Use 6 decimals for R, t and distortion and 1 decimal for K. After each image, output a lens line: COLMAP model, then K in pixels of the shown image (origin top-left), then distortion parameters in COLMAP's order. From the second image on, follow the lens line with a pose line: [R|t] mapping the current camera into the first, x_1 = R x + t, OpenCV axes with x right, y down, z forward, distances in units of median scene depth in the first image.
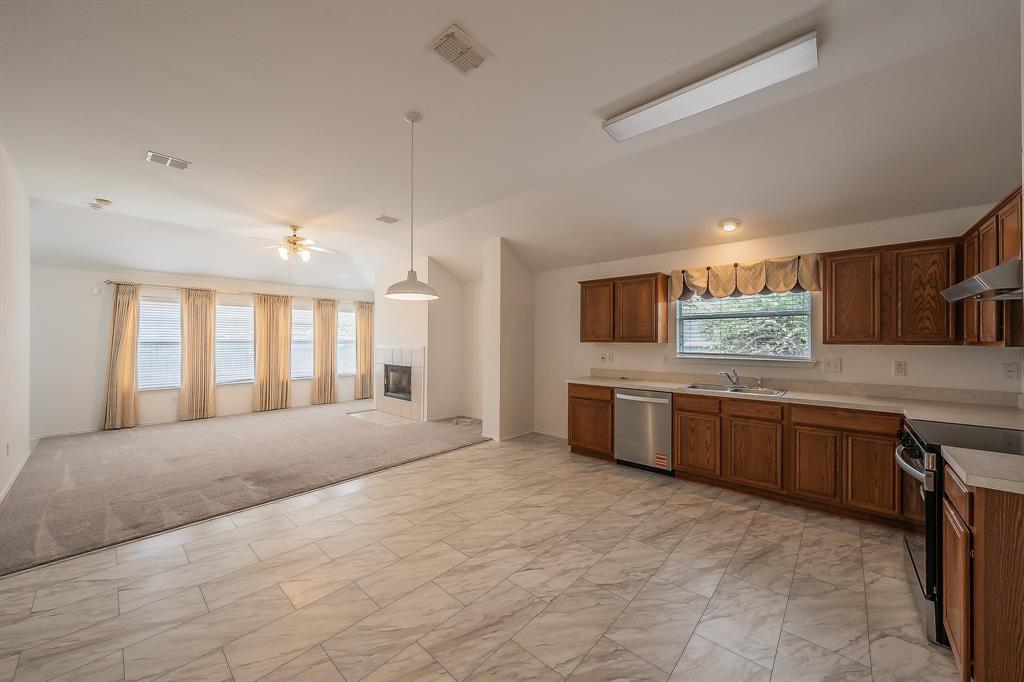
lens RADIAL K [[372.0, 0, 506.4], [0, 372.0, 339.8], [0, 0, 1]] dist [-0.002627, 0.000271]
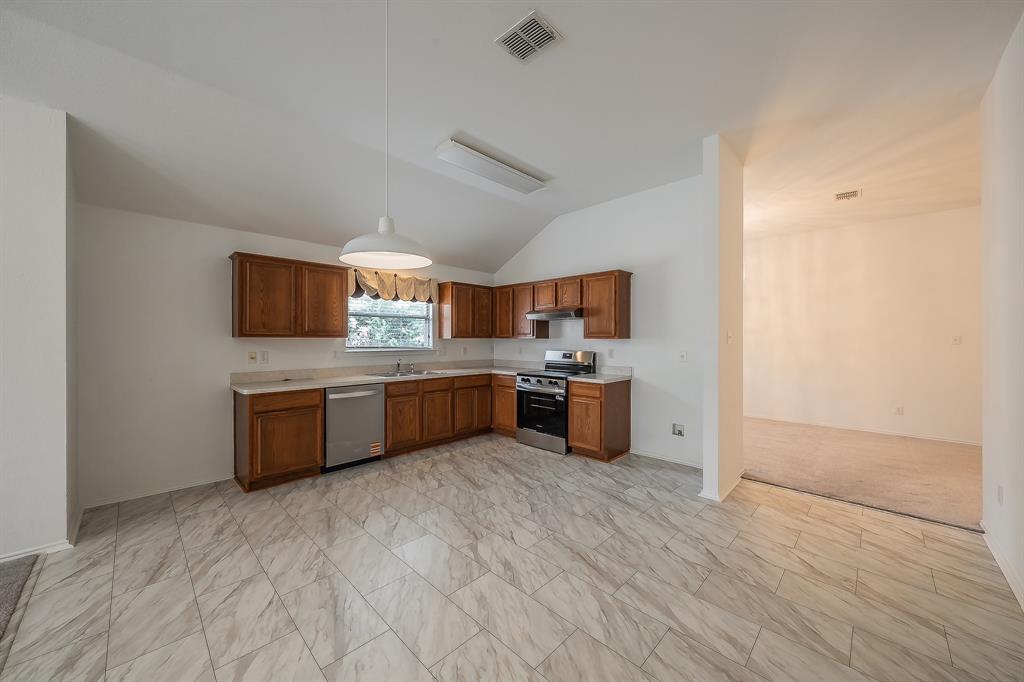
lens RADIAL K [[372.0, 0, 512.0], [0, 372.0, 338.7], [0, 0, 1]] dist [-0.002627, 0.000271]
pose [[0.035768, -0.003196, 0.999355, -0.491452], [-0.003689, 0.999988, 0.003330, 0.004741], [-0.999353, -0.003806, 0.035756, 0.445319]]
